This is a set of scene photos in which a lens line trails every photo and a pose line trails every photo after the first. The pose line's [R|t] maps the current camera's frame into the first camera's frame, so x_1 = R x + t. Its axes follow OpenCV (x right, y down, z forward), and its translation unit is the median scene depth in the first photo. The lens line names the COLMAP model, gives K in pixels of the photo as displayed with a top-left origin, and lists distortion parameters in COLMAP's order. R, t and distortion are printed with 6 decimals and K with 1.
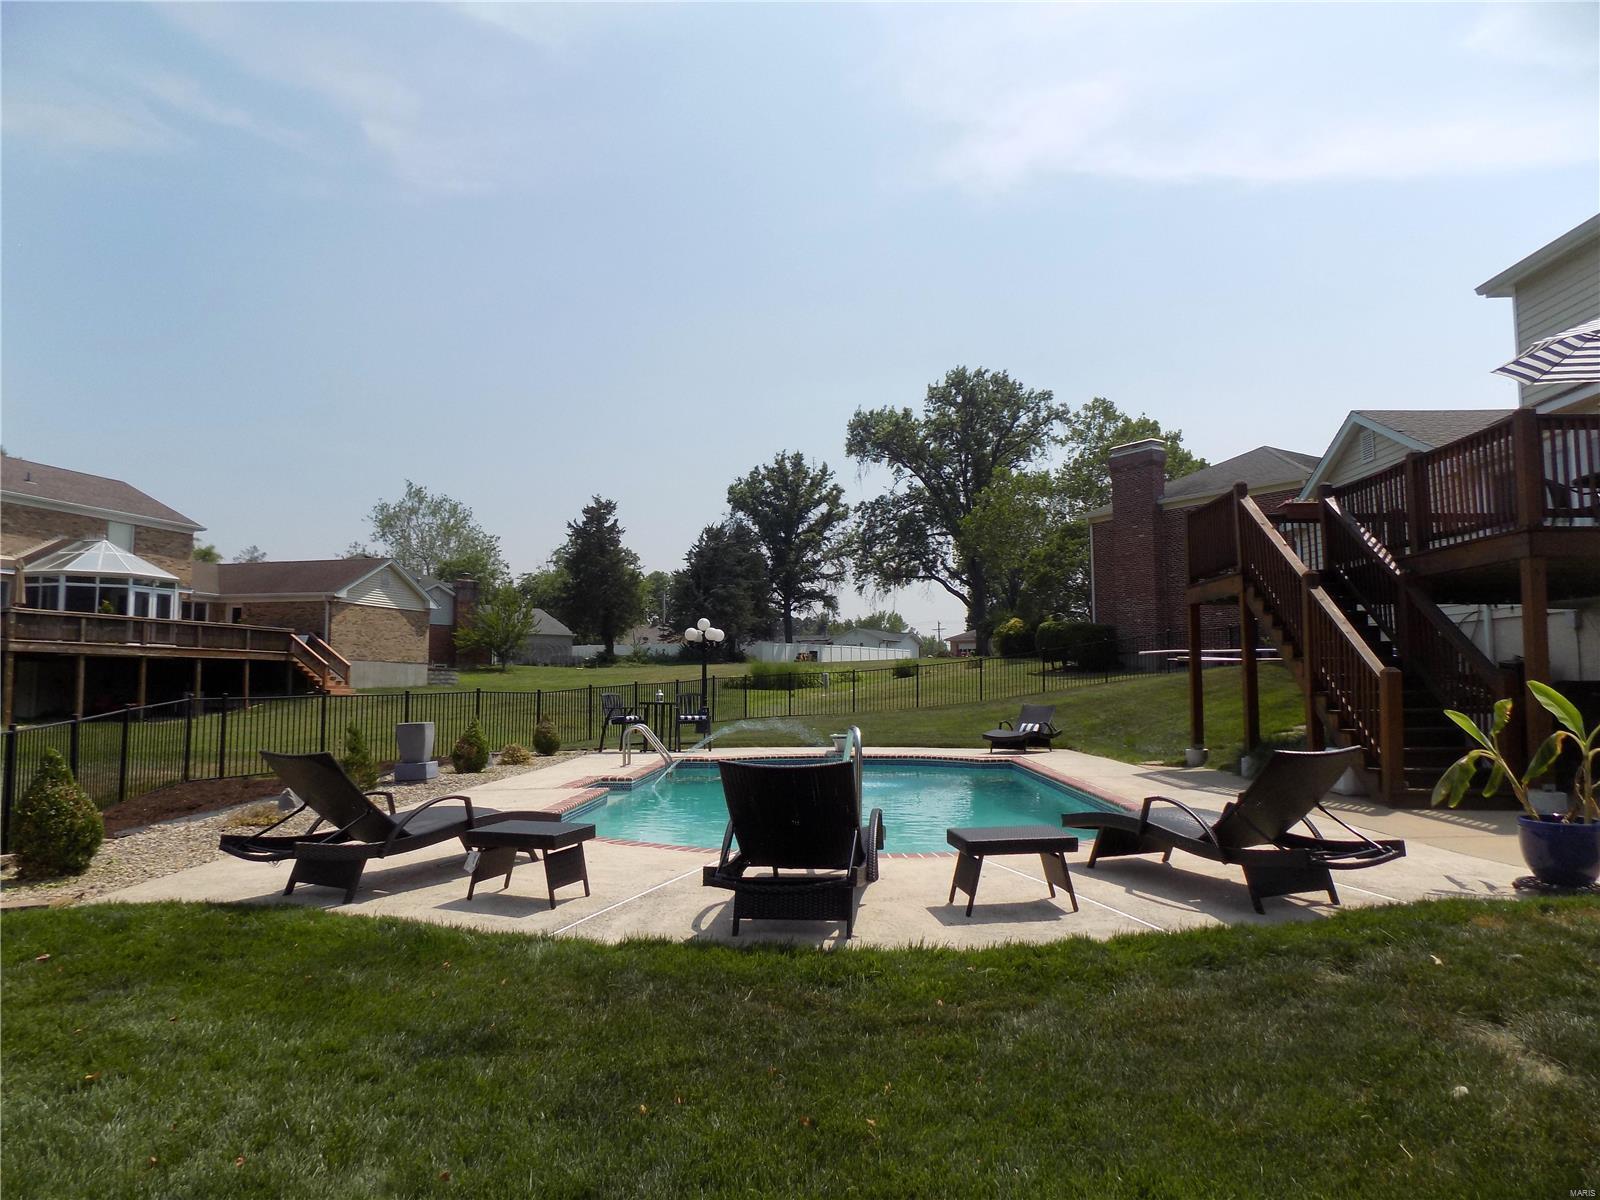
lens RADIAL K [[1092.4, 0, 795.3], [0, 1092.4, 598.0], [0, 0, 1]] dist [-0.058232, 0.065714]
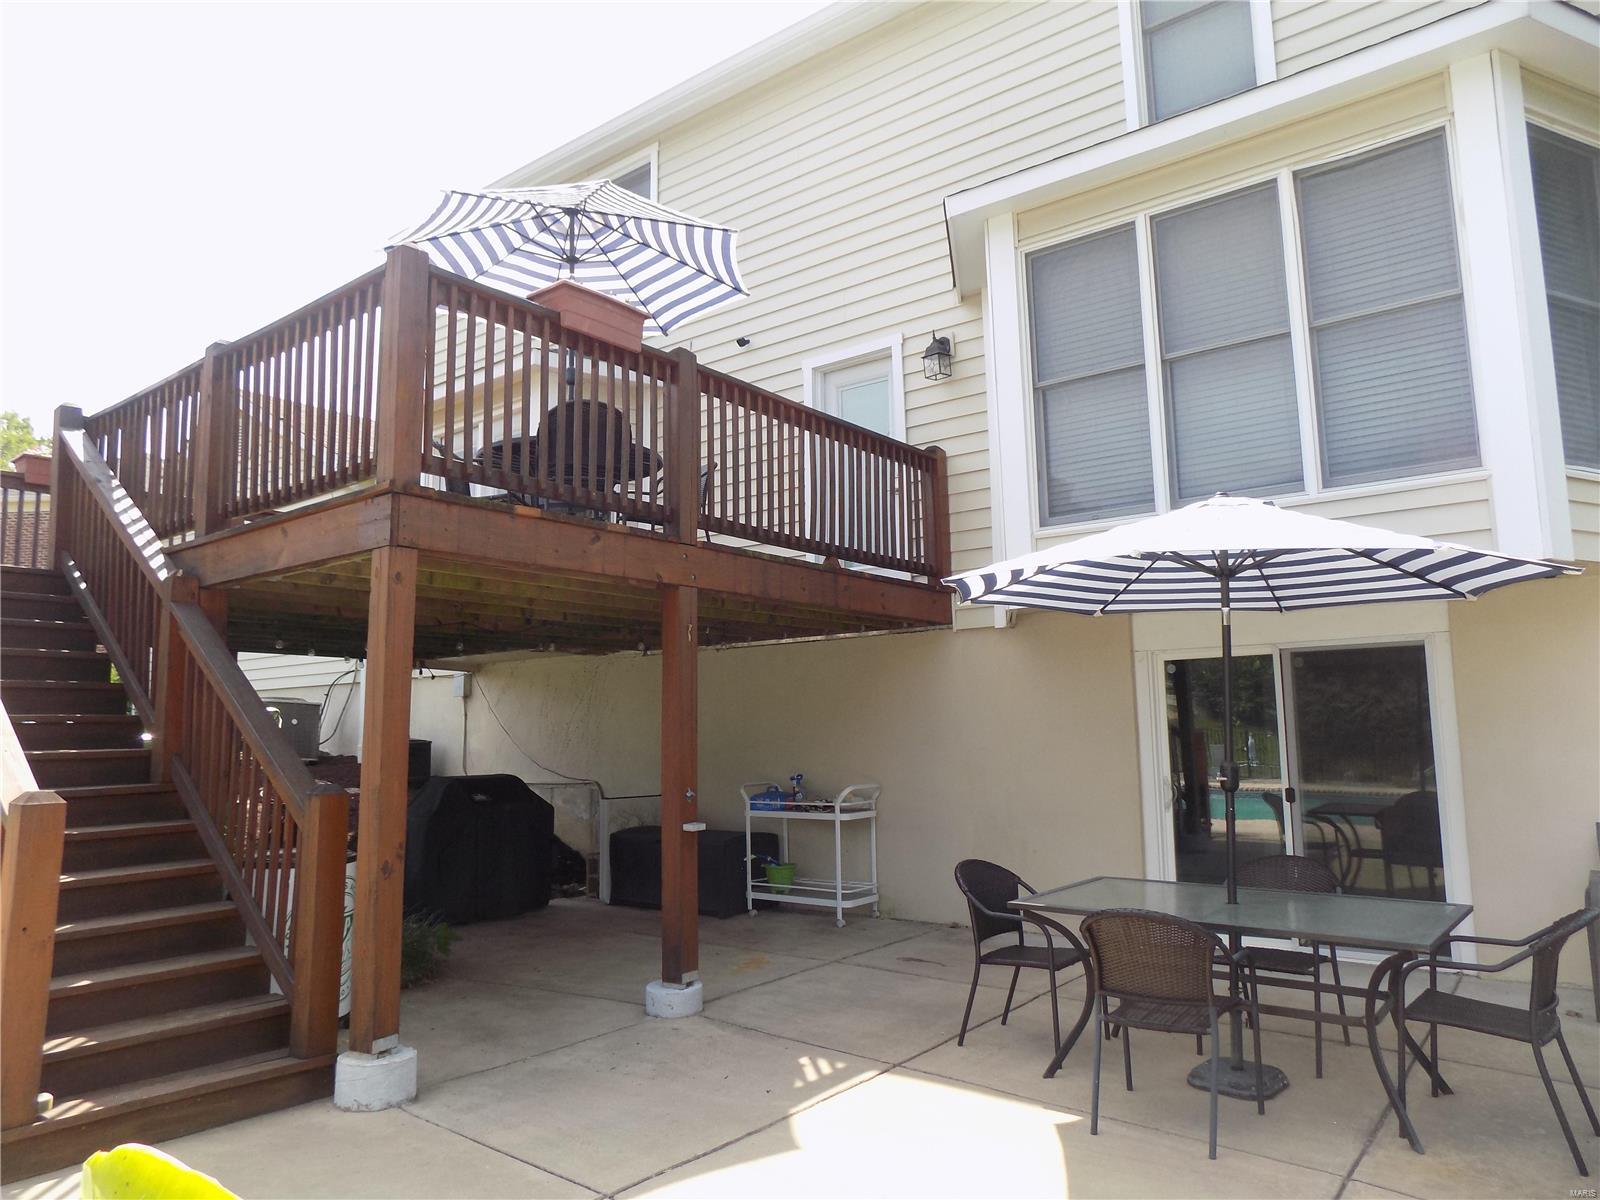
lens RADIAL K [[1092.4, 0, 800.5], [0, 1092.4, 596.9], [0, 0, 1]] dist [-0.058232, 0.065714]
pose [[0.603253, 0.094664, 0.791912, 0.227338], [-0.050089, 0.995468, -0.080841, 0.007283], [-0.795975, 0.009102, 0.605261, 0.311244]]
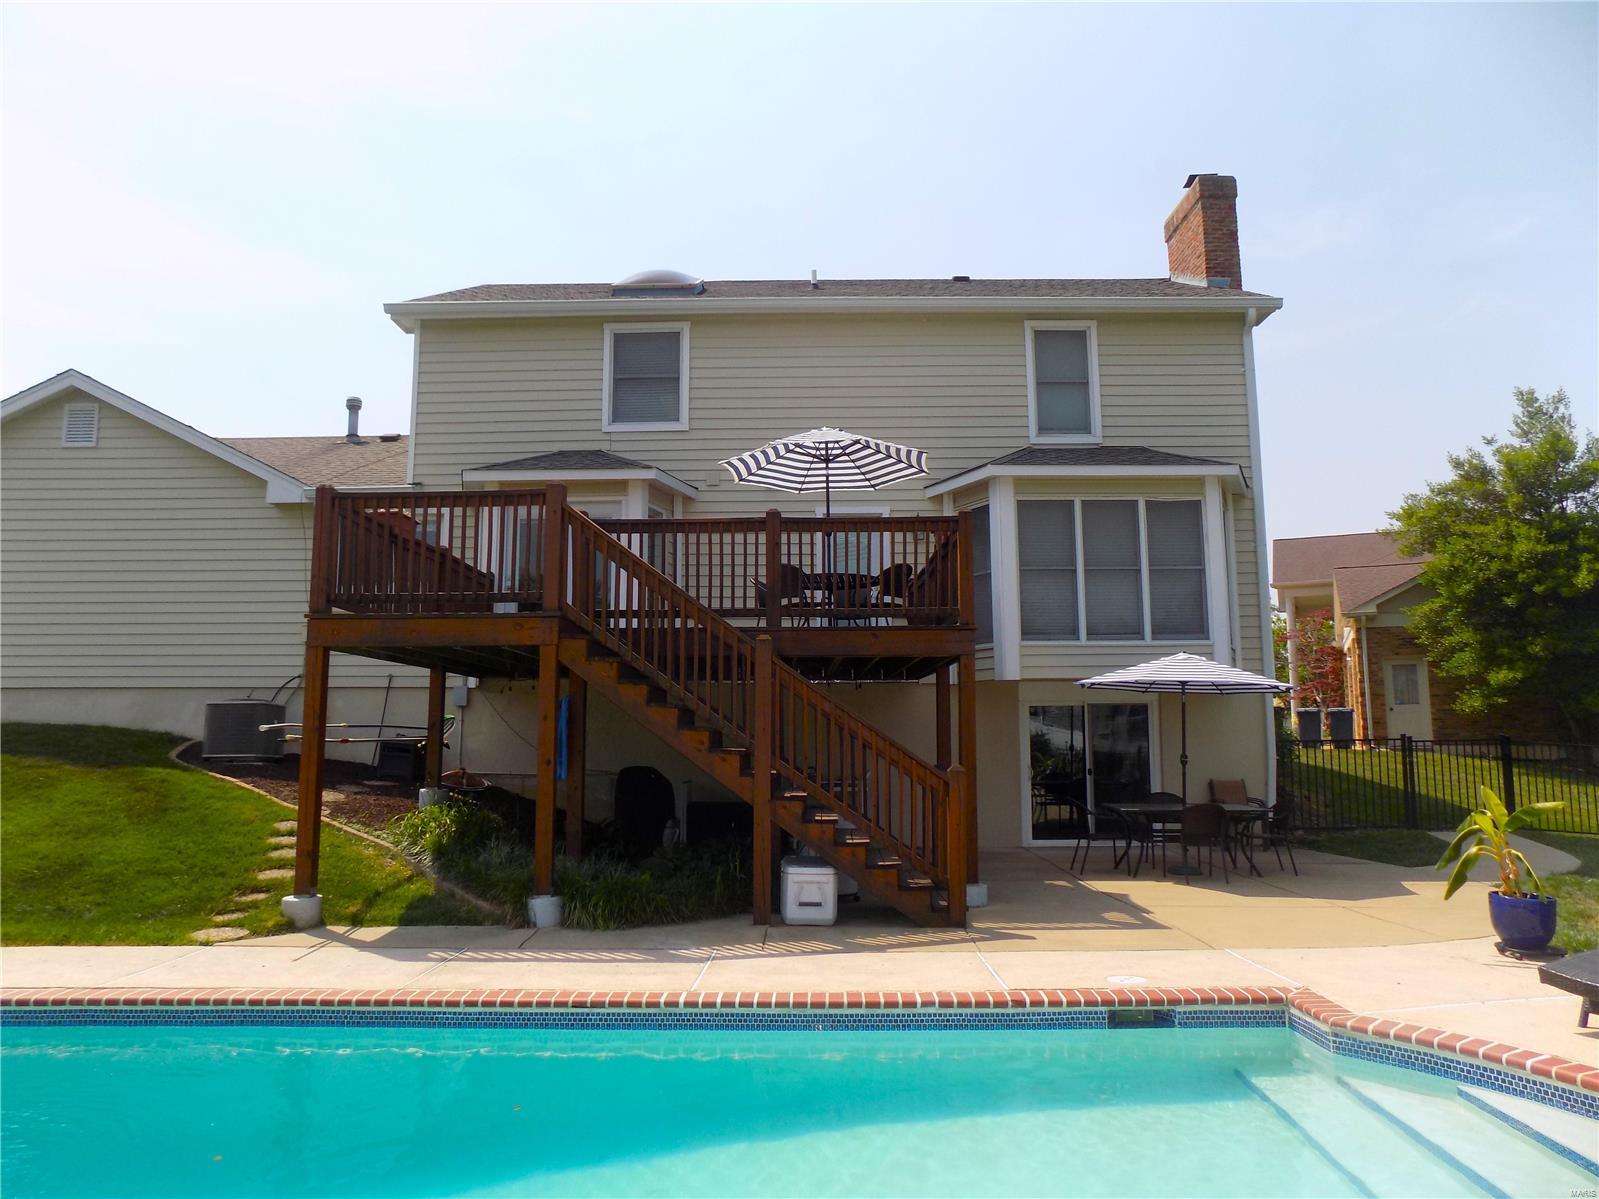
lens RADIAL K [[1091.8, 0, 794.4], [0, 1091.8, 585.1], [0, 0, 1]] dist [-0.058232, 0.065714]
pose [[-0.008638, 0.135629, 0.990722, -0.197092], [-0.080136, 0.987479, -0.135884, 0.027871], [-0.996746, -0.080567, 0.002339, 0.641450]]
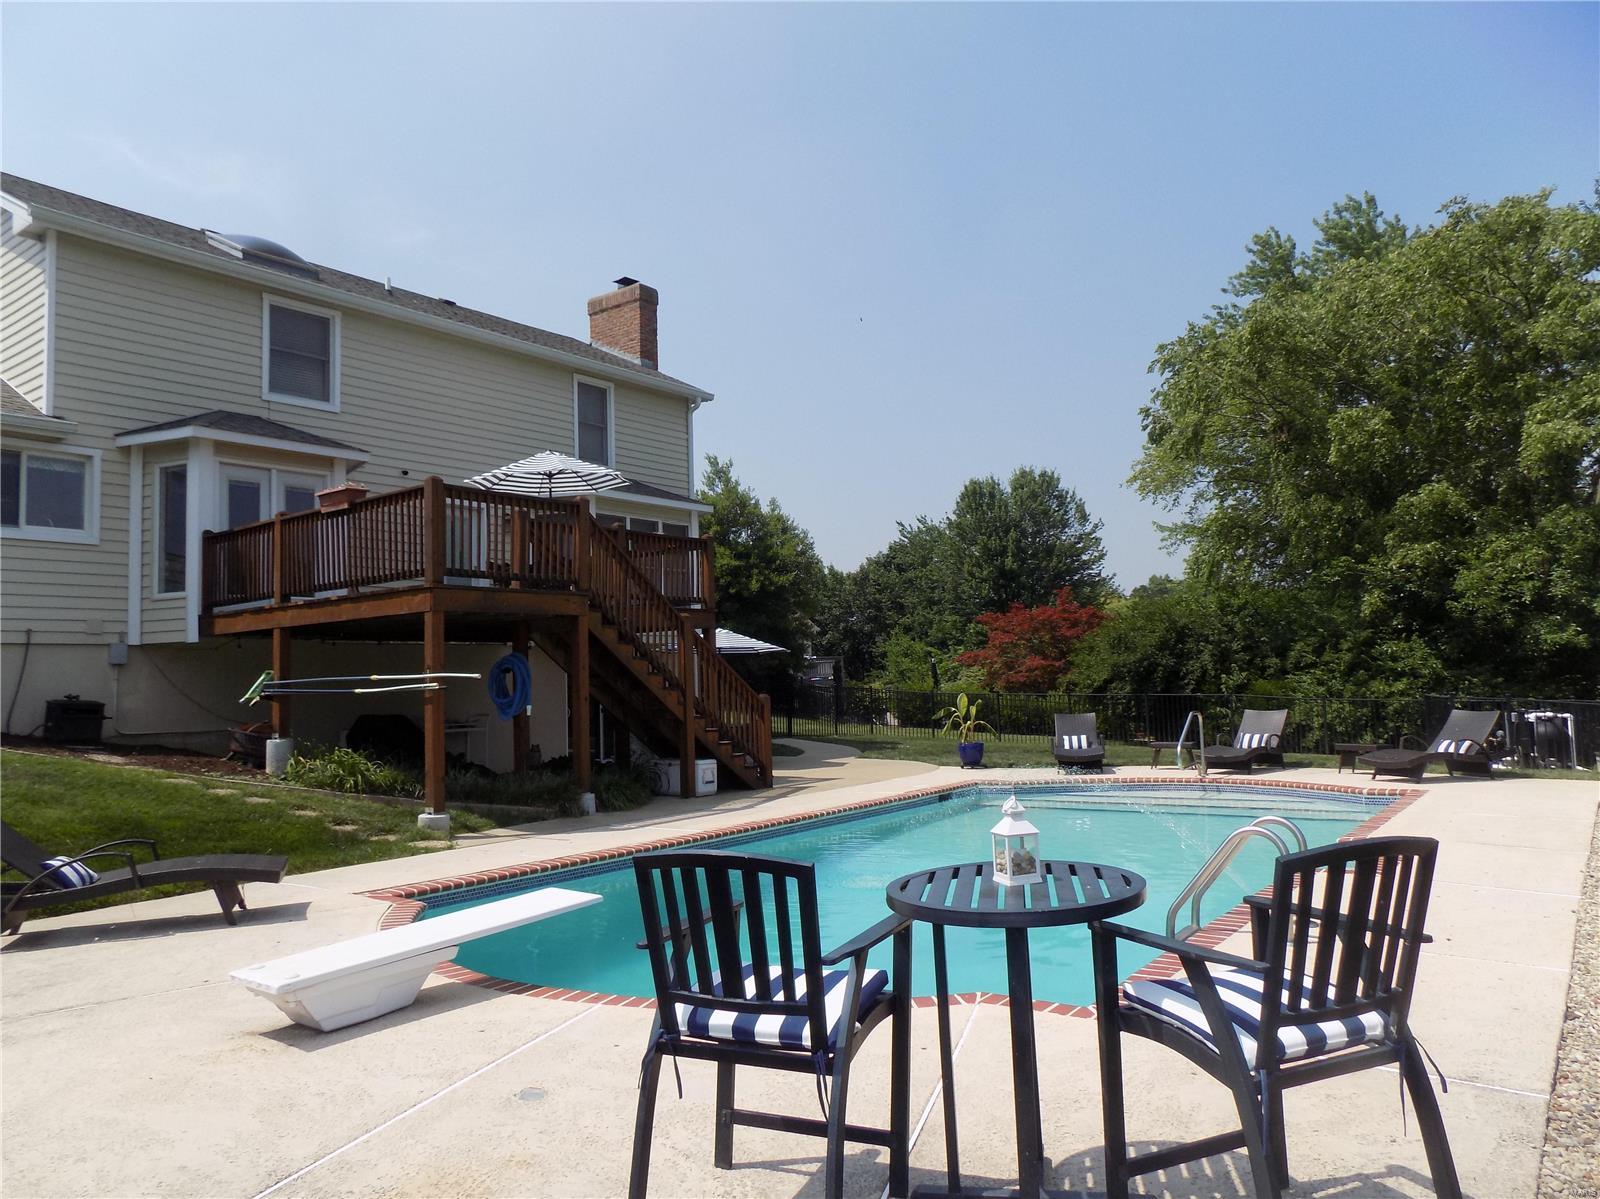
lens RADIAL K [[1092.4, 0, 792.2], [0, 1092.4, 605.2], [0, 0, 1]] dist [-0.058232, 0.065714]
pose [[-0.805936, 0.072189, 0.587585, -0.208512], [-0.010827, 0.990574, -0.136549, 0.083395], [-0.591904, -0.116412, -0.797558, 1.227237]]
